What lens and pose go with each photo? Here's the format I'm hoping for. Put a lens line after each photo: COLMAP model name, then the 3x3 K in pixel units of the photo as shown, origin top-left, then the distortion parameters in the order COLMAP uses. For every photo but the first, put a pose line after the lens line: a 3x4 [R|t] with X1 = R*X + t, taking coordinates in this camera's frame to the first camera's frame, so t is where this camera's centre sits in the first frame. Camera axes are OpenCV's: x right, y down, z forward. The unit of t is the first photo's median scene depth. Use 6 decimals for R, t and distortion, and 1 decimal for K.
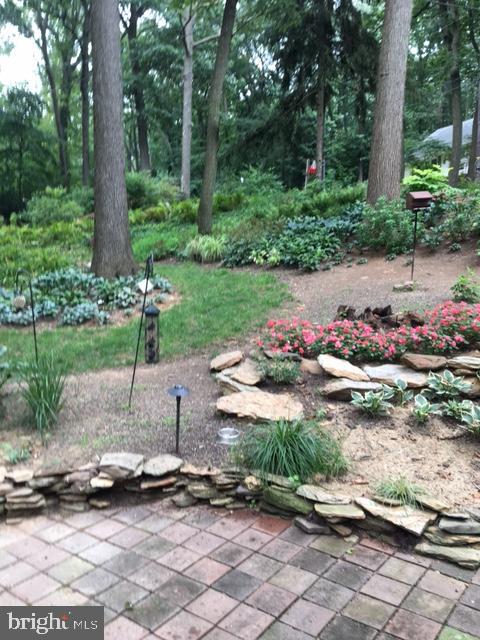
lens RADIAL K [[537.8, 0, 240.0], [0, 537.8, 320.0], [0, 0, 1]] dist [0.079868, -0.122008]
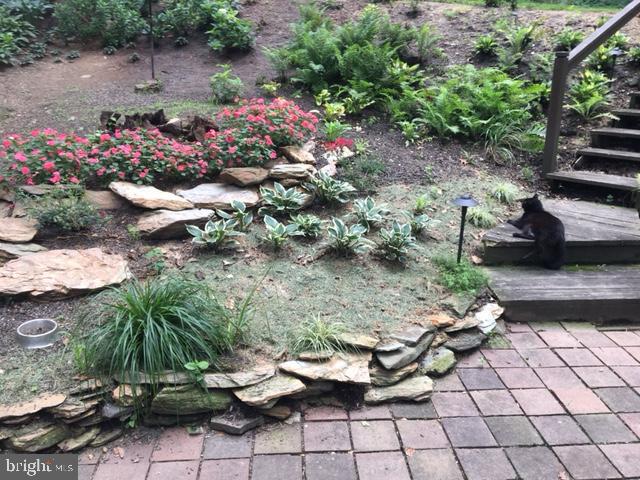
lens RADIAL K [[537.8, 0, 320.0], [0, 537.8, 240.0], [0, 0, 1]] dist [0.079868, -0.122008]
pose [[0.746483, -0.192308, 0.637010, -0.179927], [0.057805, 0.972449, 0.225836, -0.012666], [-0.662889, -0.131761, 0.737032, 0.383701]]
